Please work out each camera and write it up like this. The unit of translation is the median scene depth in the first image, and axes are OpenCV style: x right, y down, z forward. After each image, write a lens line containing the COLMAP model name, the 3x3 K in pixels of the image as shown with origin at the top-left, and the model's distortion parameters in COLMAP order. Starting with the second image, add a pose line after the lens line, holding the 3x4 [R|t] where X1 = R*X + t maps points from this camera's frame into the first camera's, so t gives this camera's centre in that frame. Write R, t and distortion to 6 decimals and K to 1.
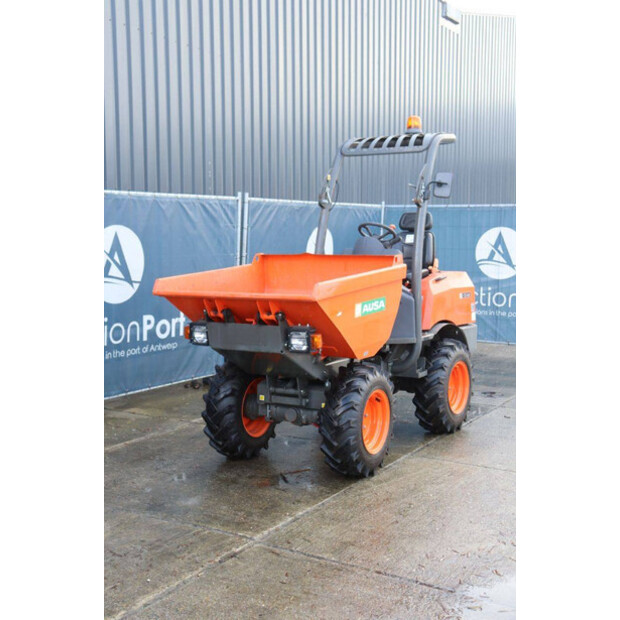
lens RADIAL K [[864.6, 0, 304.8], [0, 864.6, 307.6], [0, 0, 1]] dist [0.104253, 0.000000]
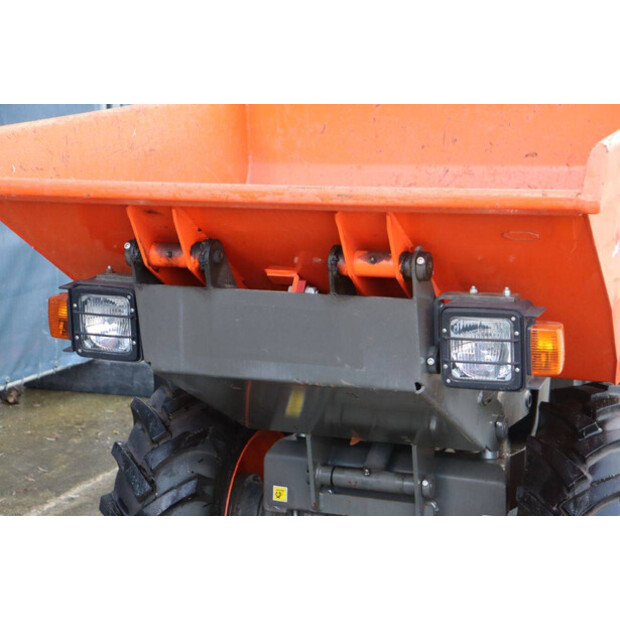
lens RADIAL K [[1358.7, 0, 315.8], [0, 1358.7, 310.4], [0, 0, 1]] dist [0.425504, 0.000000]
pose [[0.989357, -0.033491, 0.141601, -0.118670], [0.020166, 0.995320, 0.094507, -0.017141], [-0.144104, -0.090645, 0.985402, 0.532364]]
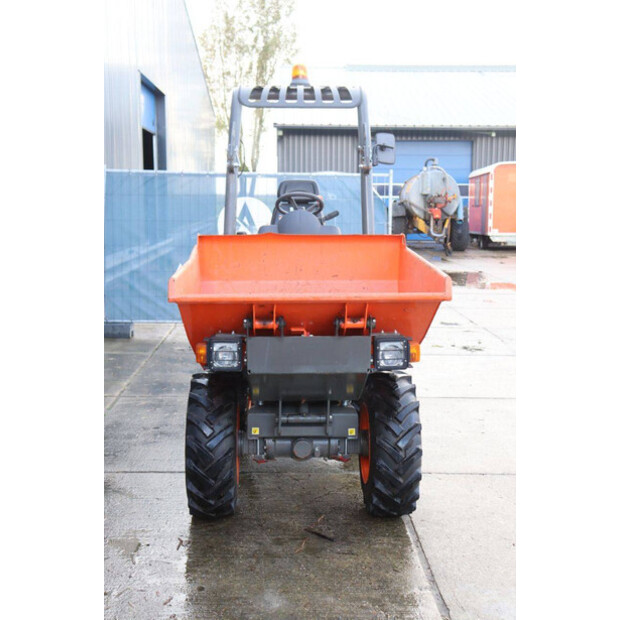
lens RADIAL K [[864.6, 0, 308.5], [0, 864.6, 310.2], [0, 0, 1]] dist [0.104253, 0.000000]
pose [[0.843217, -0.064168, 0.533729, -0.437730], [0.042391, 0.997696, 0.052977, -0.039083], [-0.535899, -0.022045, 0.843994, 0.389744]]
